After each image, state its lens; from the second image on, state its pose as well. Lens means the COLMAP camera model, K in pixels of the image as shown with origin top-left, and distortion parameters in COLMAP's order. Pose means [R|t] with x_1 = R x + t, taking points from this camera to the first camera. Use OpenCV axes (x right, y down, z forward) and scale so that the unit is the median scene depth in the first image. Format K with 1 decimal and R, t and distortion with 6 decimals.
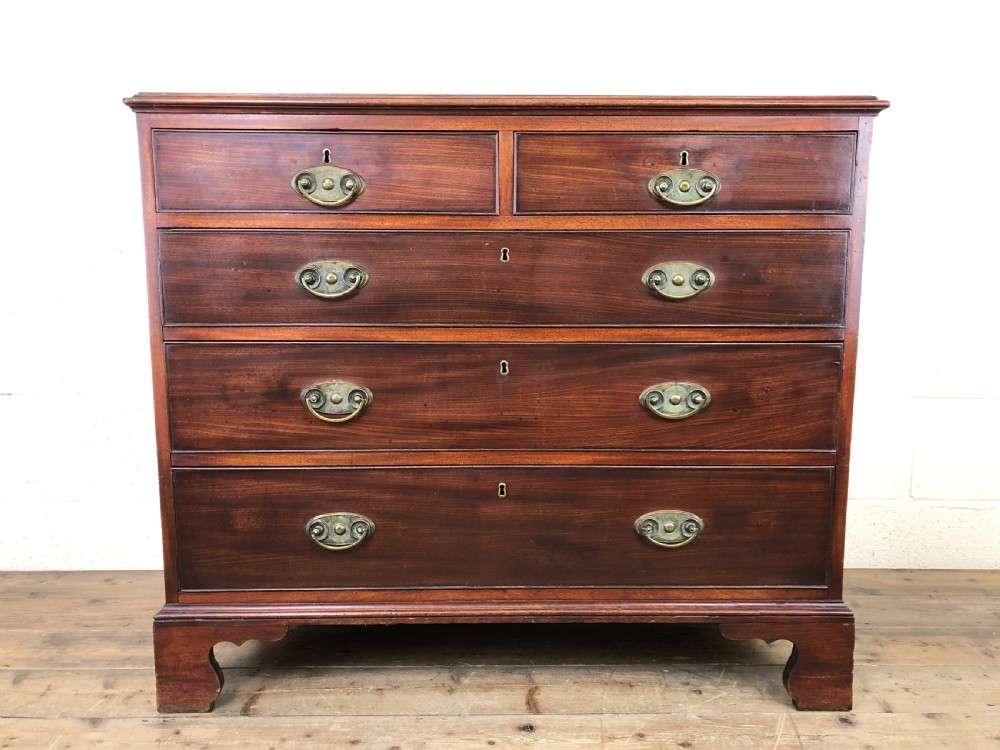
lens RADIAL K [[824.2, 0, 498.6], [0, 824.2, 369.7], [0, 0, 1]] dist [0.033096, -0.038465]
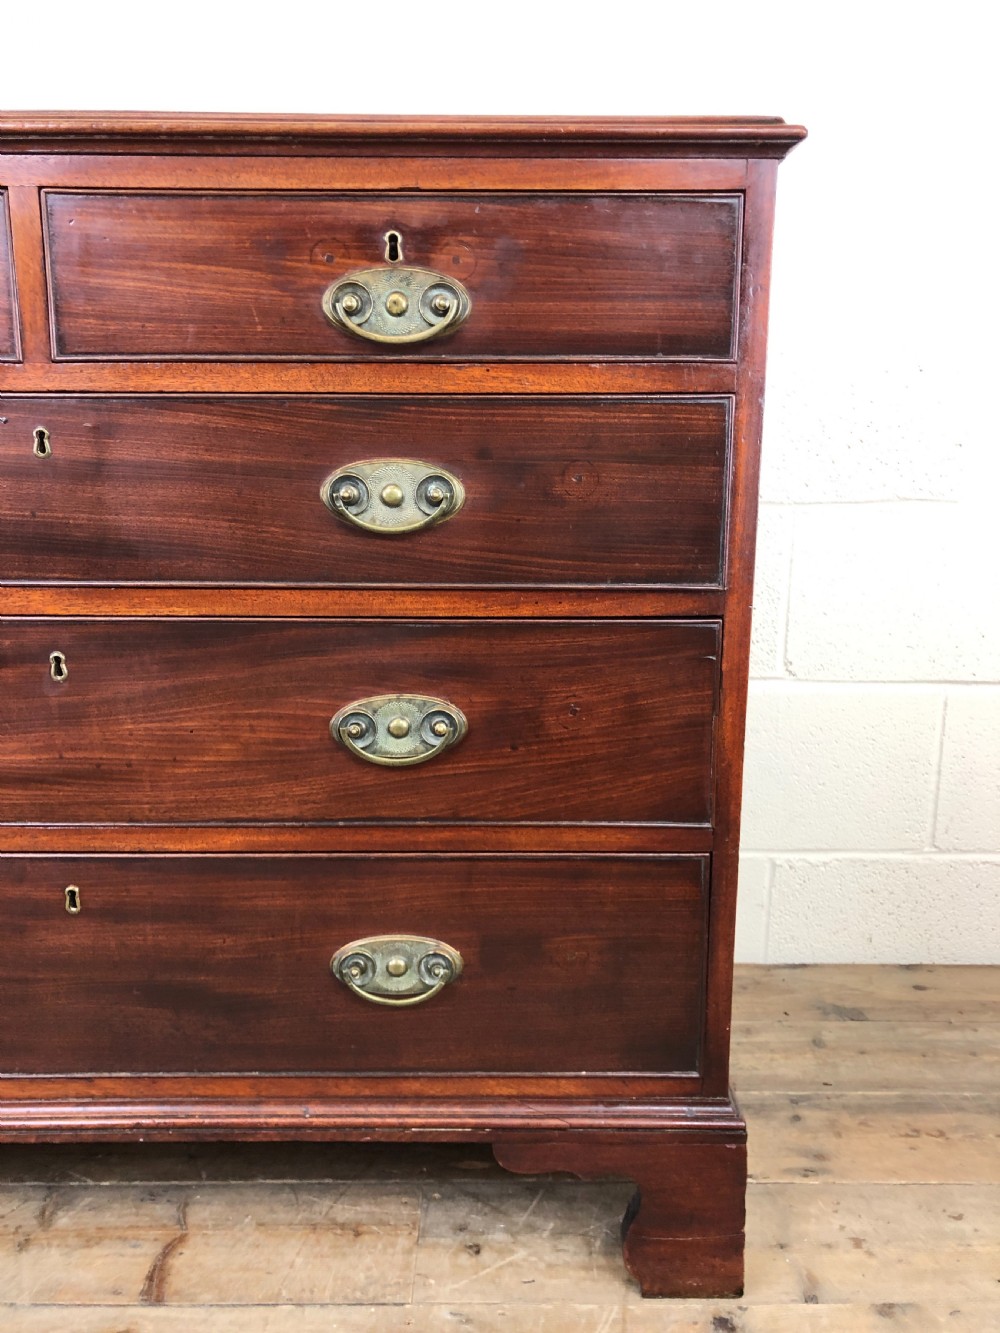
lens RADIAL K [[1098.6, 0, 495.6], [0, 1098.6, 648.5], [0, 0, 1]] dist [0.033096, -0.038465]
pose [[0.999991, 0.002713, -0.003292, 0.273387], [-0.002515, 0.998267, 0.058792, -0.053048], [0.003446, -0.058784, 0.998265, 0.315179]]
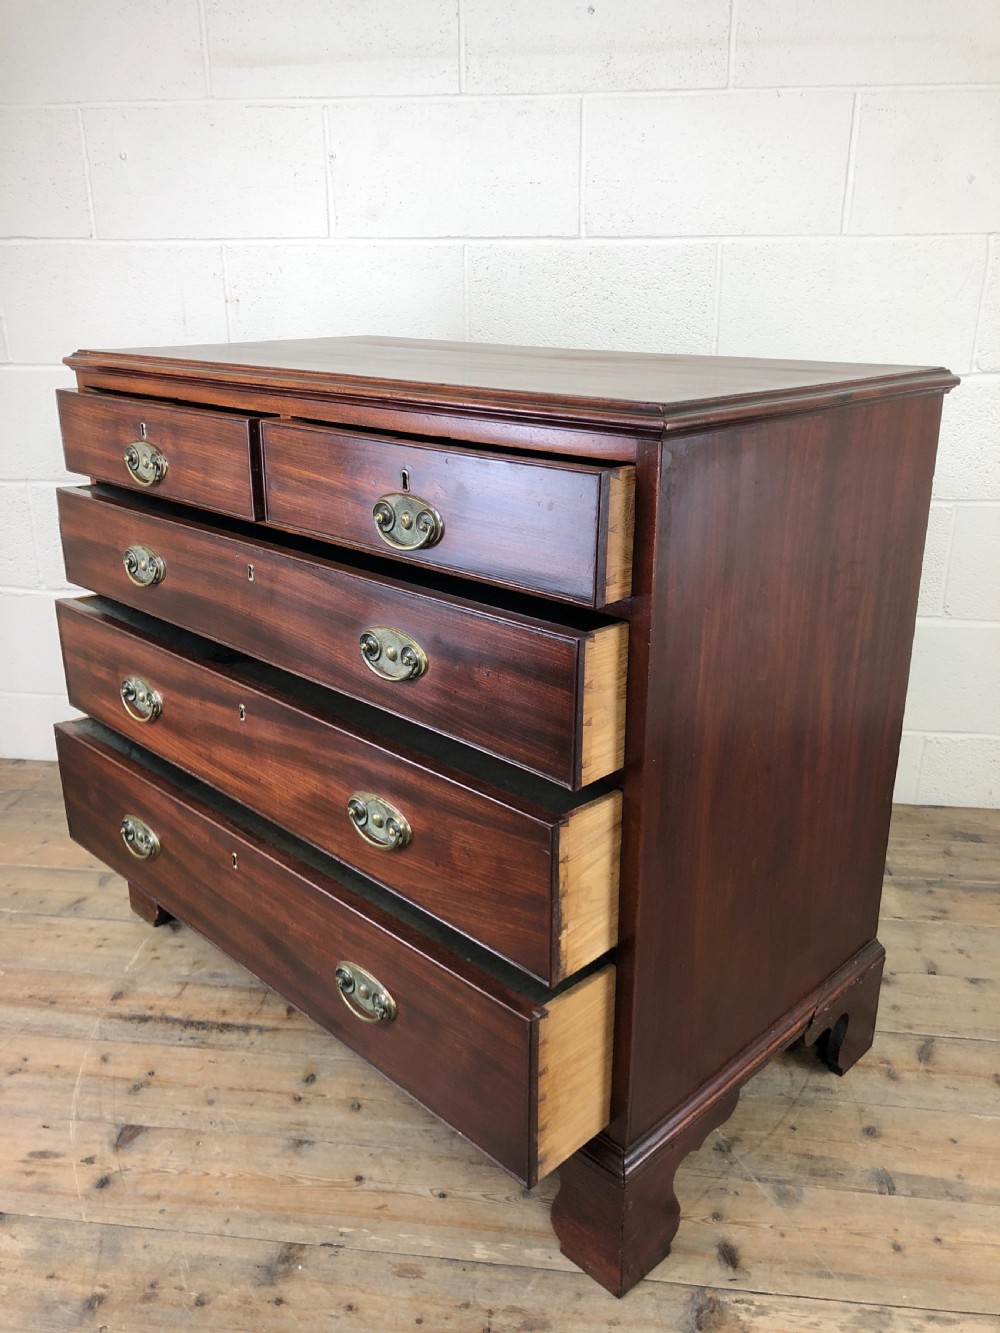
lens RADIAL K [[1098.6, 0, 496.3], [0, 1098.6, 650.2], [0, 0, 1]] dist [0.033096, -0.038465]
pose [[0.990776, 0.037160, -0.130319, 0.112650], [-0.011857, 0.981752, 0.189798, -0.220510], [0.134994, -0.186502, 0.973136, -0.297741]]
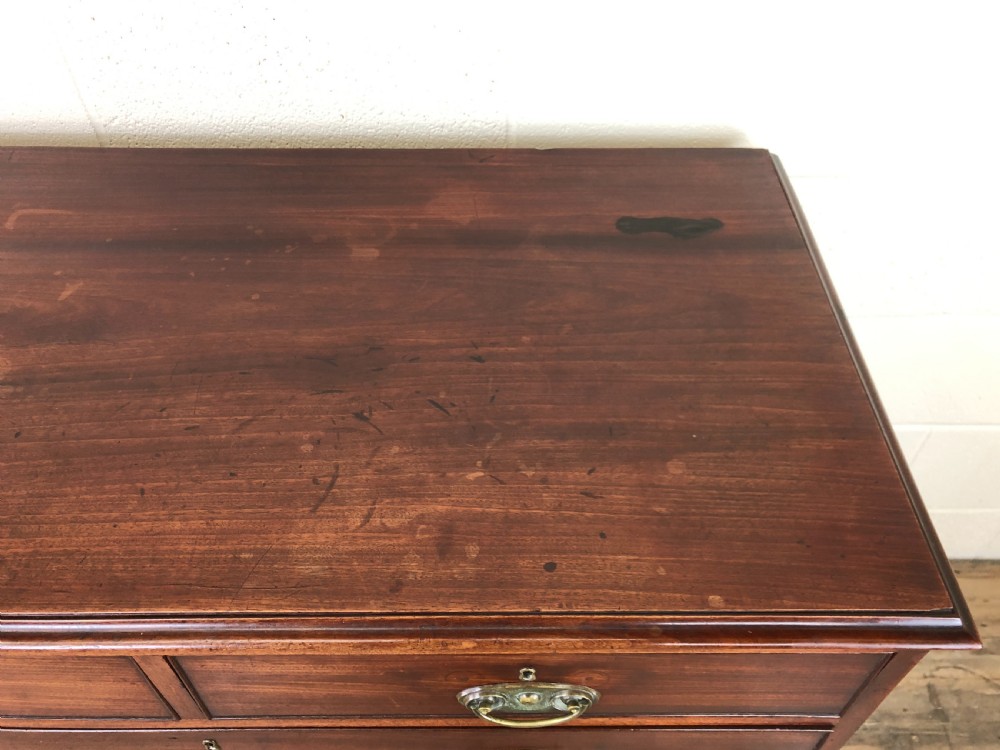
lens RADIAL K [[824.2, 0, 508.2], [0, 824.2, 381.6], [0, 0, 1]] dist [0.033096, -0.038465]
pose [[0.999980, 0.006161, -0.001650, 0.202183], [-0.003655, 0.765498, 0.643428, -0.669863], [0.005227, -0.643409, 0.765505, 0.699864]]
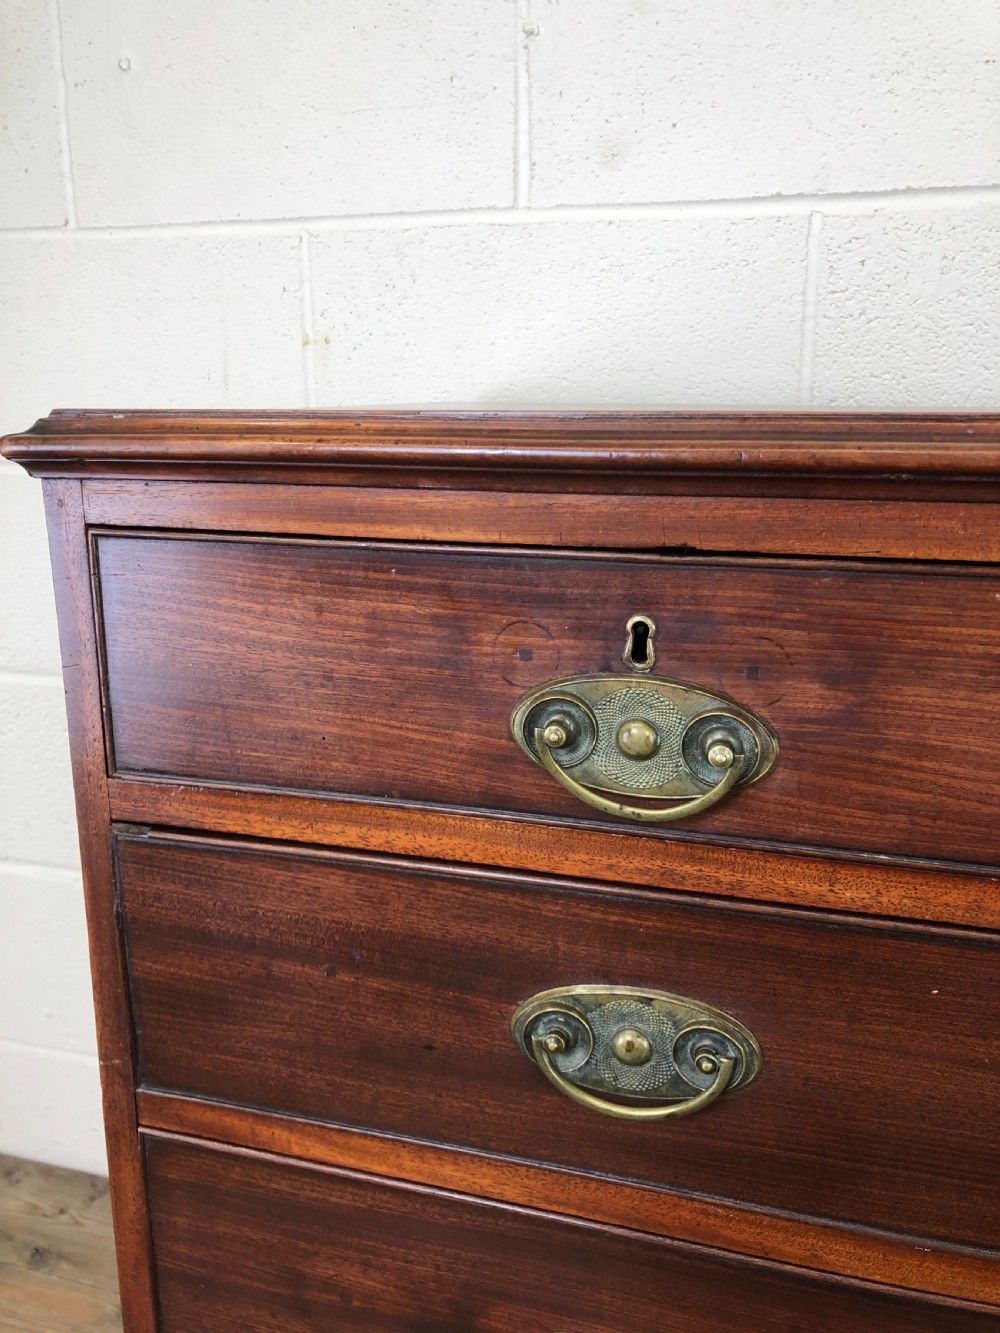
lens RADIAL K [[1098.6, 0, 492.9], [0, 1098.6, 653.7], [0, 0, 1]] dist [0.033096, -0.038465]
pose [[0.956288, 0.065331, -0.285035, -0.142382], [-0.038227, 0.994289, 0.099643, -0.272693], [0.289917, -0.084391, 0.953324, 0.605244]]
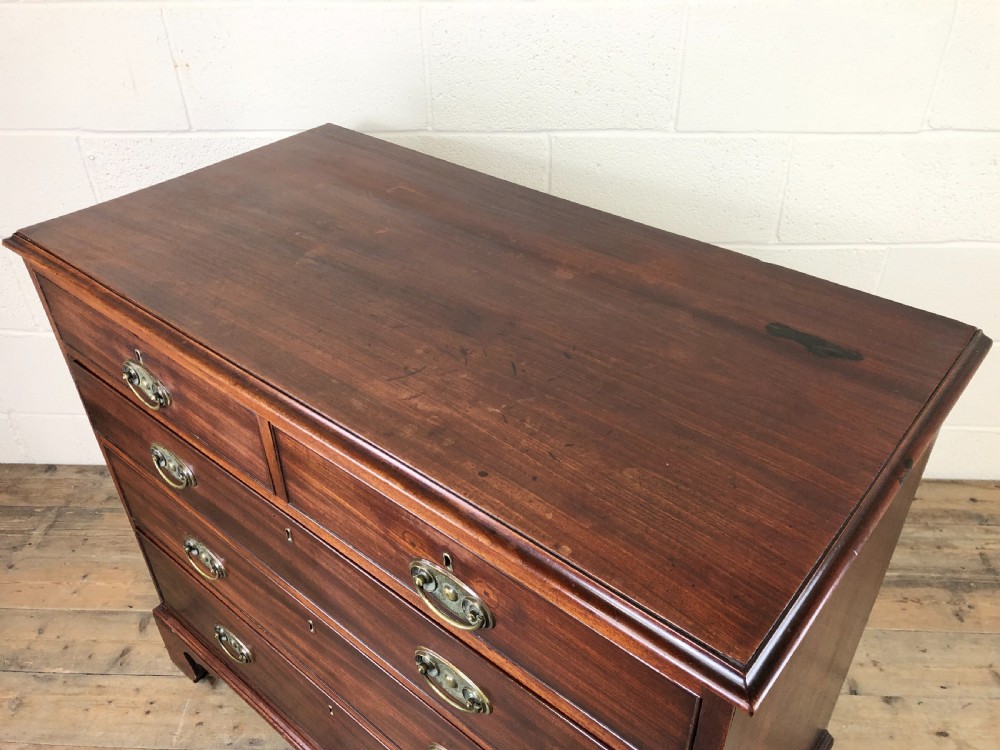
lens RADIAL K [[824.2, 0, 499.6], [0, 824.2, 374.7], [0, 0, 1]] dist [0.033096, -0.038465]
pose [[0.998429, 0.015589, -0.053820, 0.013489], [0.011257, 0.885125, 0.465217, -0.580420], [0.054890, -0.465092, 0.883559, 0.122846]]
